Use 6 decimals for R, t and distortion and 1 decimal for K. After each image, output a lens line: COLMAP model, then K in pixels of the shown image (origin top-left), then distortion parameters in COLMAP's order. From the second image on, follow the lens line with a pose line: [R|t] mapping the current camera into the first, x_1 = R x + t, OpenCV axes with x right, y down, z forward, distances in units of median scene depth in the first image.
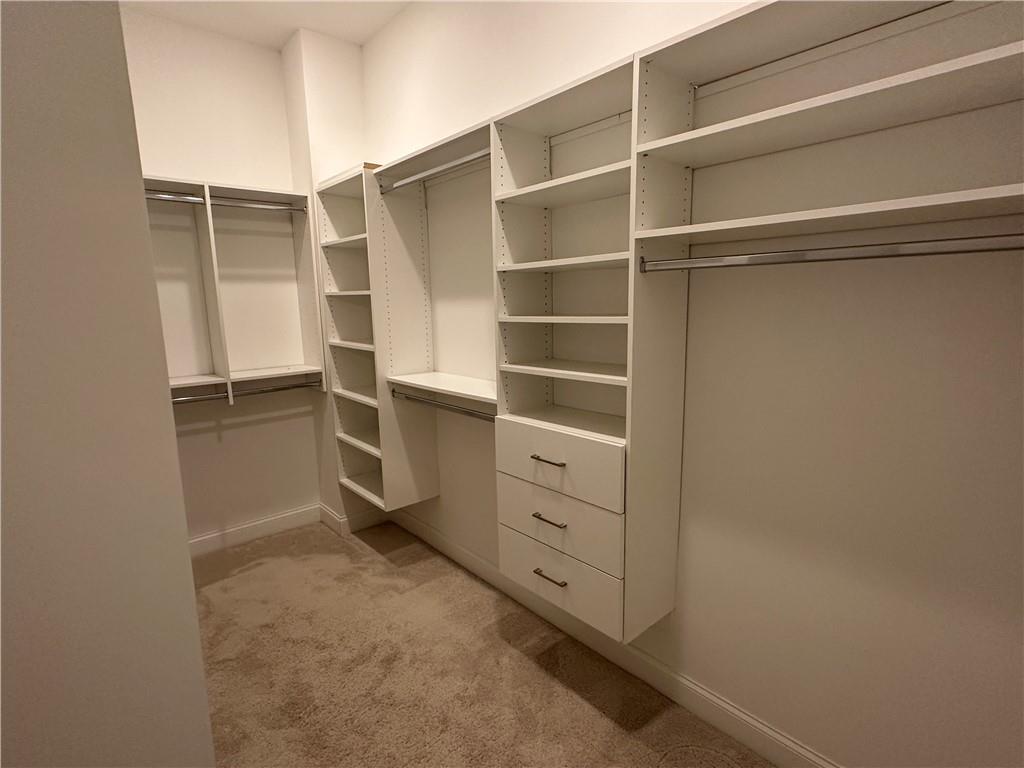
lens RADIAL K [[510.4, 0, 511.4], [0, 510.4, 384.4], [0, 0, 1]] dist [-0.009156, 0.002258]
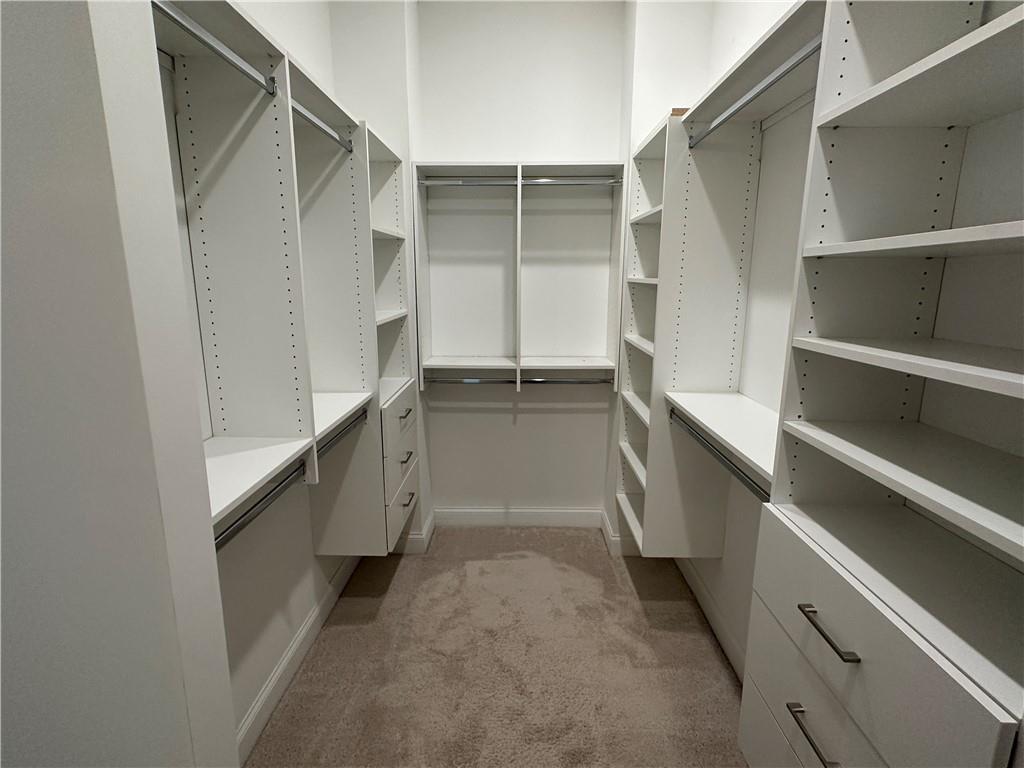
lens RADIAL K [[510.4, 0, 511.4], [0, 510.4, 383.1], [0, 0, 1]] dist [-0.009156, 0.002258]
pose [[0.736646, 0.156580, -0.657902, 0.084618], [-0.127614, 0.987534, 0.092144, -0.065243], [0.664129, 0.016080, 0.747445, 0.254734]]
